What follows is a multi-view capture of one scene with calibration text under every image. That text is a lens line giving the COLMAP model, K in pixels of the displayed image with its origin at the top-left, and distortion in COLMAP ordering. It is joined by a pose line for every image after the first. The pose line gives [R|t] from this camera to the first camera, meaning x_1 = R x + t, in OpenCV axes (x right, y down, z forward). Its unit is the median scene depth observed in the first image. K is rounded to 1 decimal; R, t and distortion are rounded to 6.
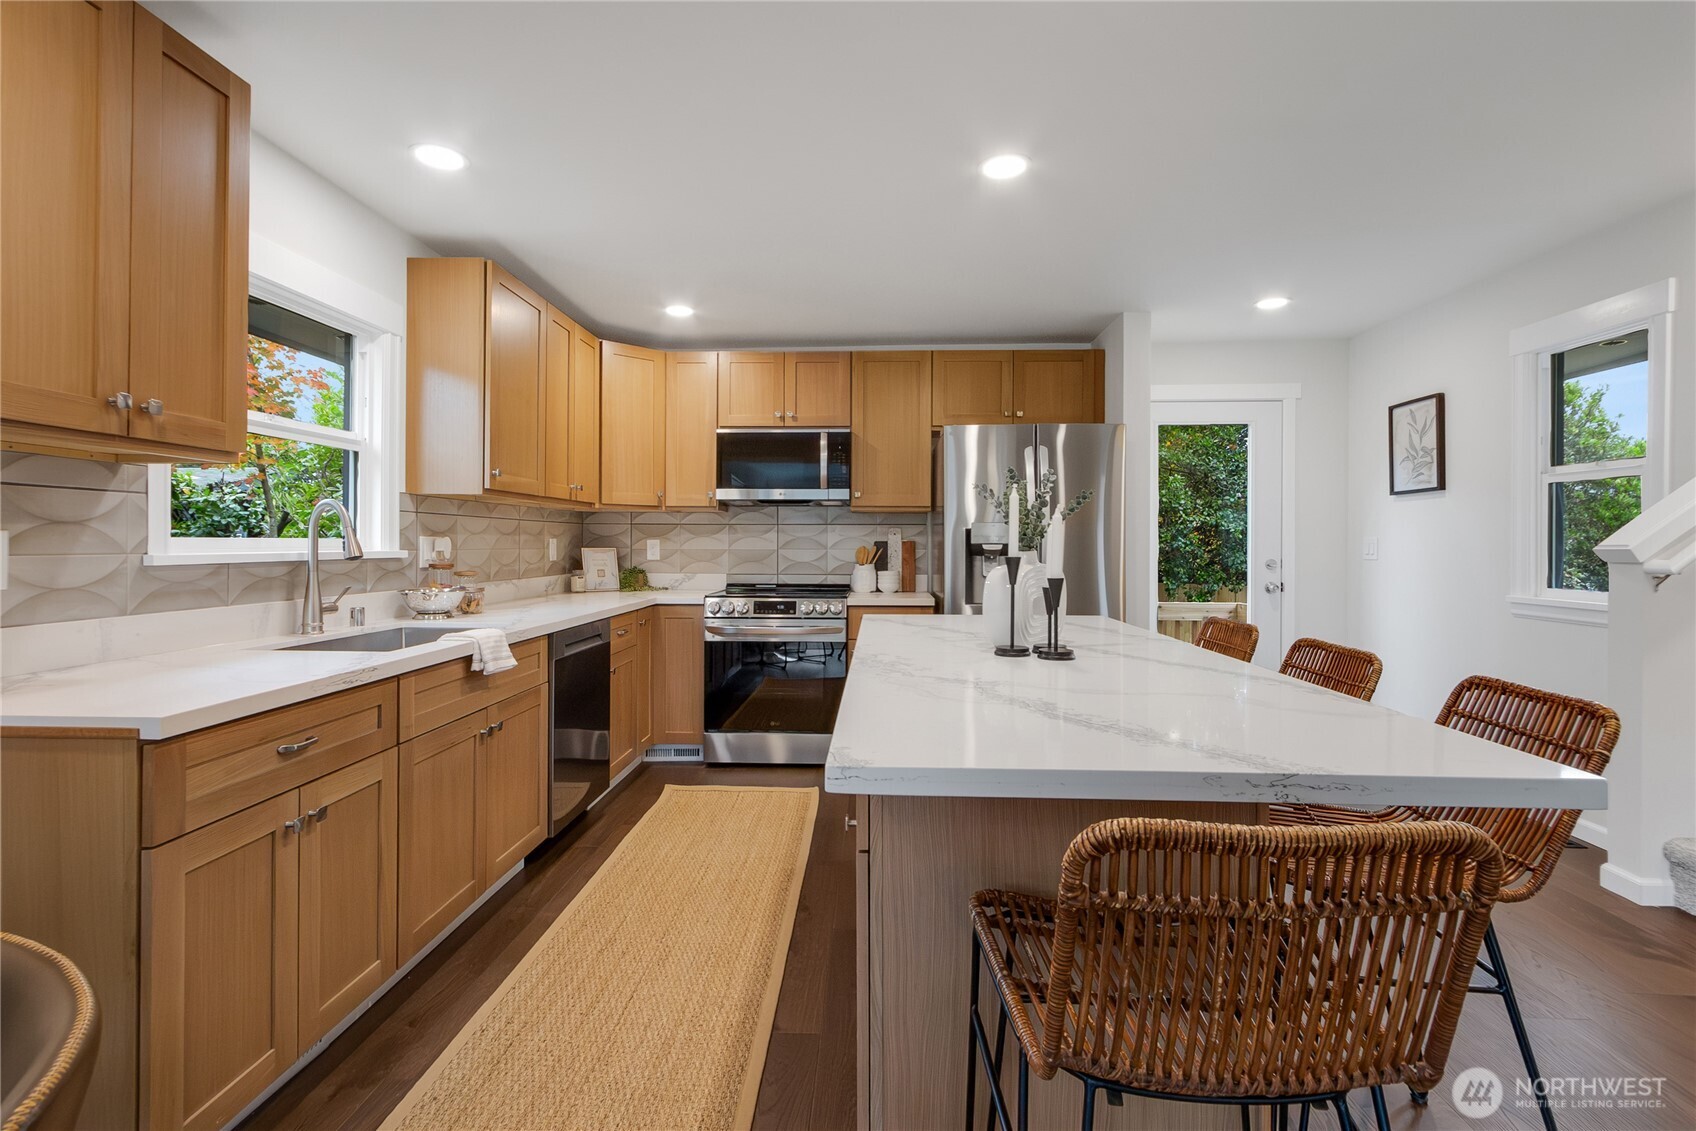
lens RADIAL K [[798.2, 0, 845.0], [0, 798.2, 541.7], [0, 0, 1]] dist [0.002704, 0.000156]
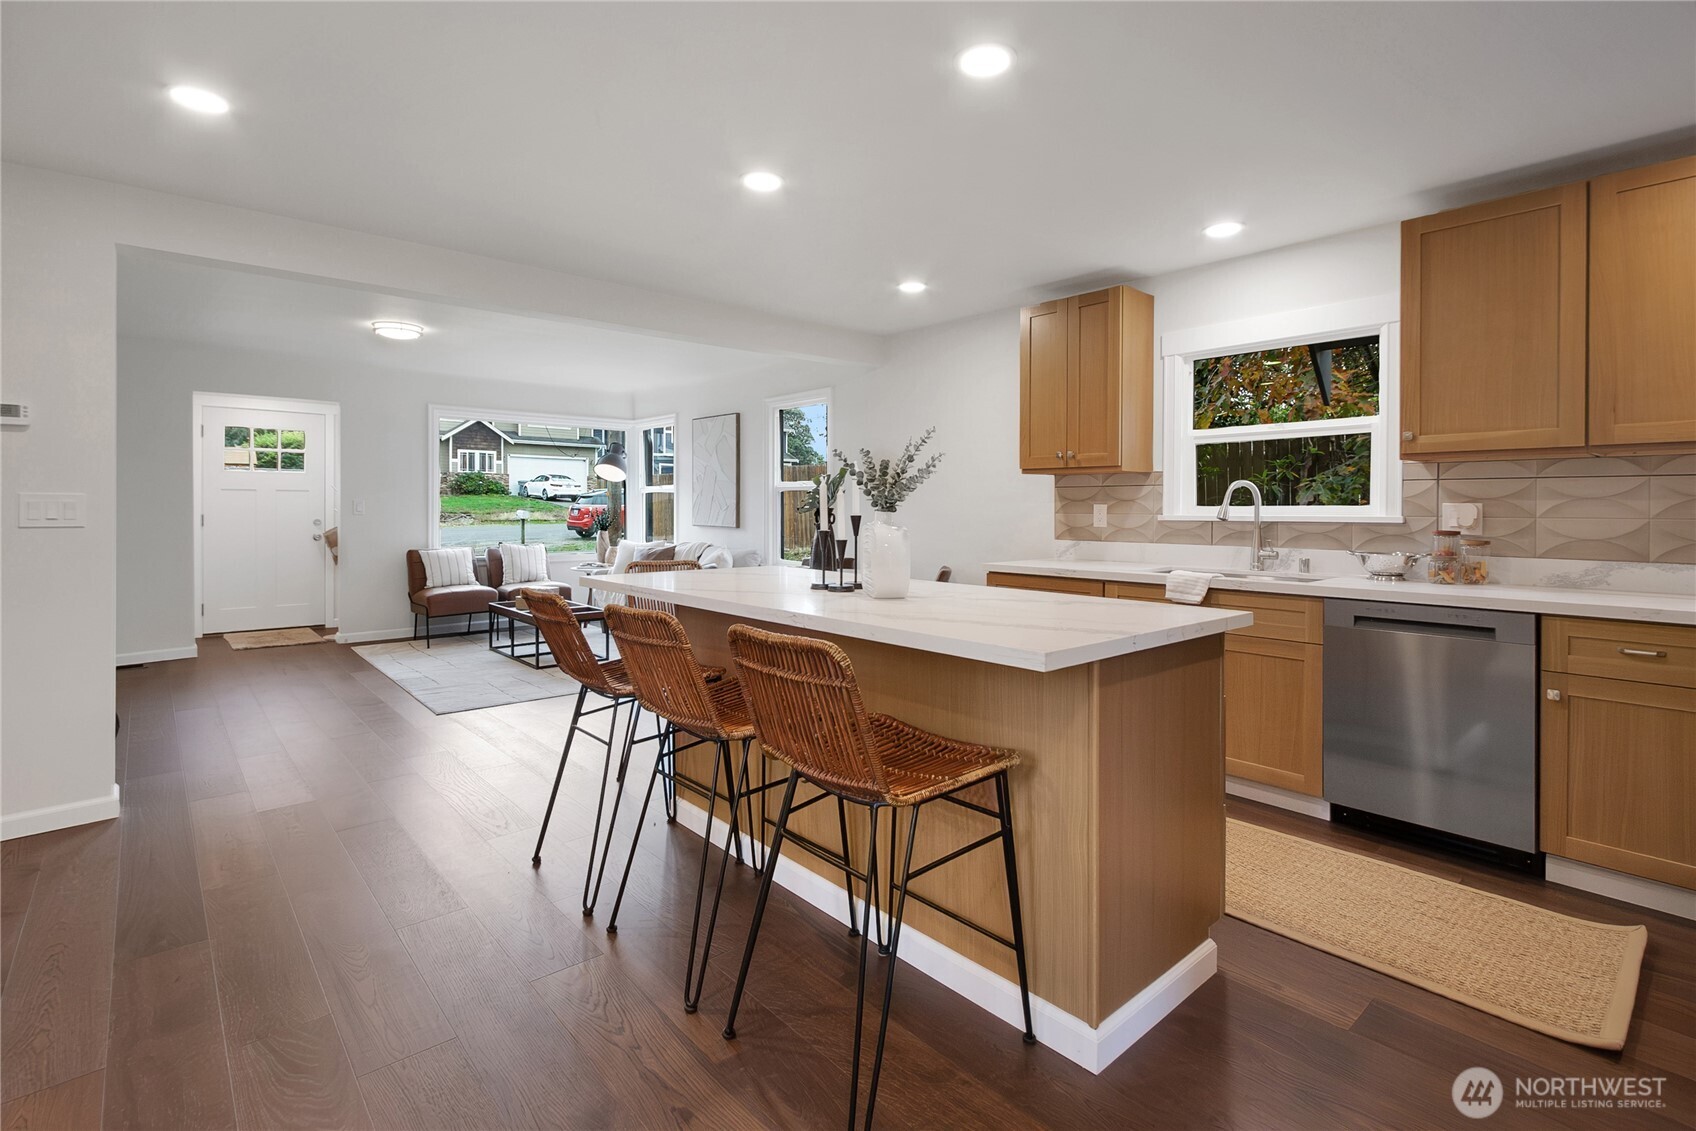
lens RADIAL K [[795.0, 0, 844.2], [0, 795.0, 534.6], [0, 0, 1]] dist [0.000945, 0.000073]
pose [[-0.722321, 0.014950, -0.691397, 0.560592], [-0.005366, 0.999615, 0.027221, 0.007714], [0.691537, 0.023372, -0.721962, 0.957765]]
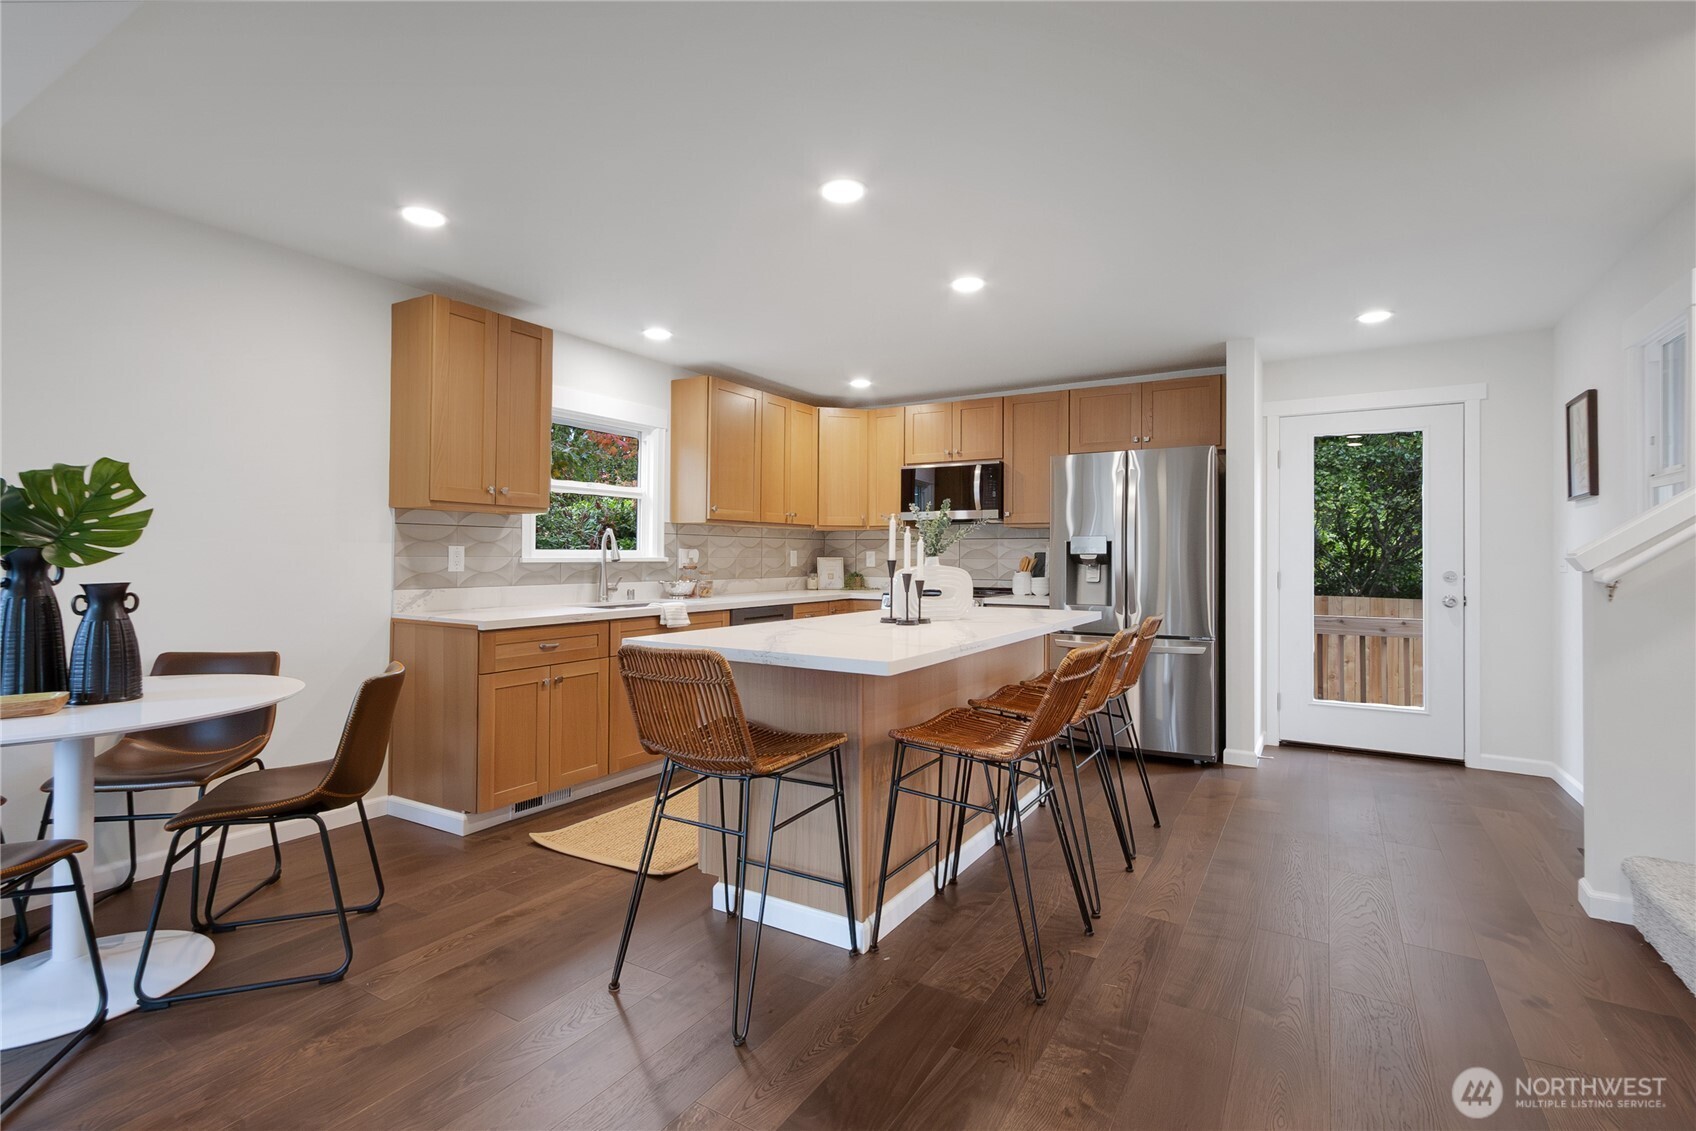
lens RADIAL K [[798.2, 0, 845.0], [0, 798.2, 541.7], [0, 0, 1]] dist [0.002704, 0.000156]
pose [[0.876612, -0.007006, -0.481147, 0.437108], [-0.001090, 0.999863, -0.016545, 0.004255], [0.481197, 0.015029, 0.876484, -0.210429]]
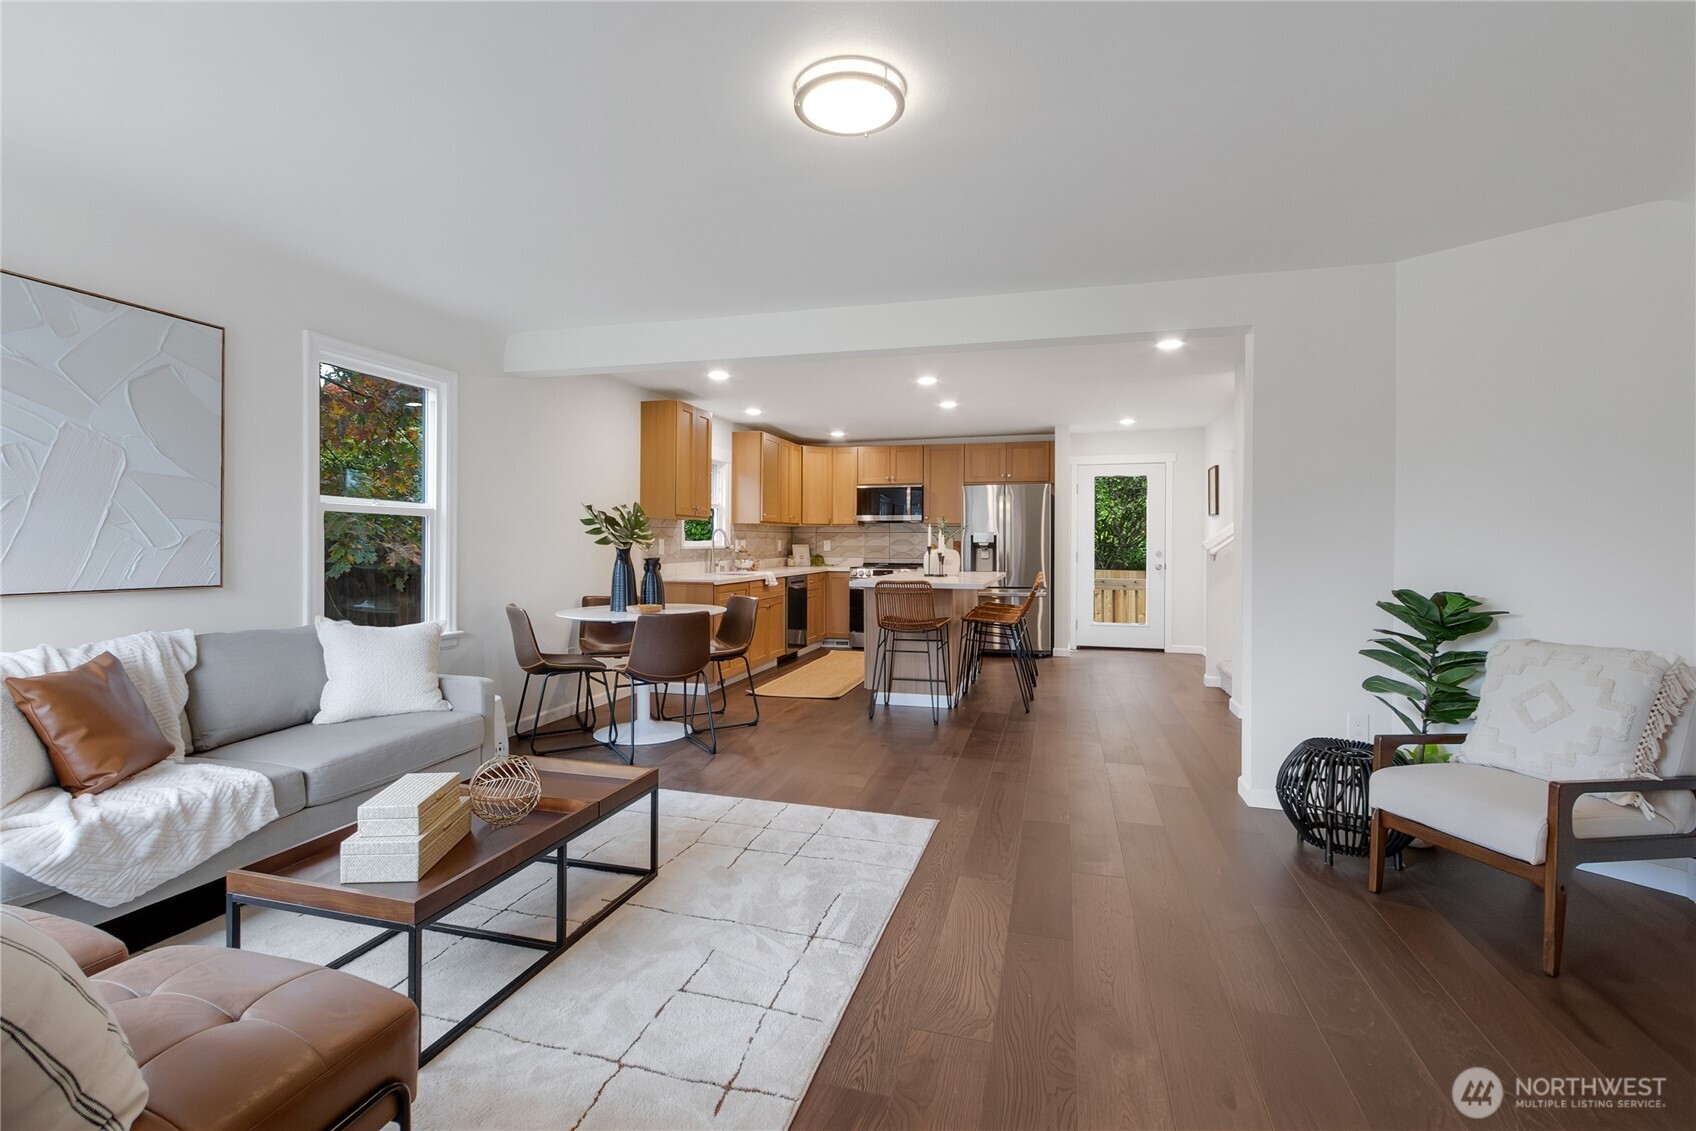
lens RADIAL K [[795.0, 0, 844.2], [0, 795.0, 534.6], [0, 0, 1]] dist [0.000945, 0.000073]
pose [[0.974276, -0.002830, -0.225341, 0.296923], [0.001045, 0.999967, -0.008040, -0.001795], [0.225356, 0.007597, 0.974247, -1.099445]]
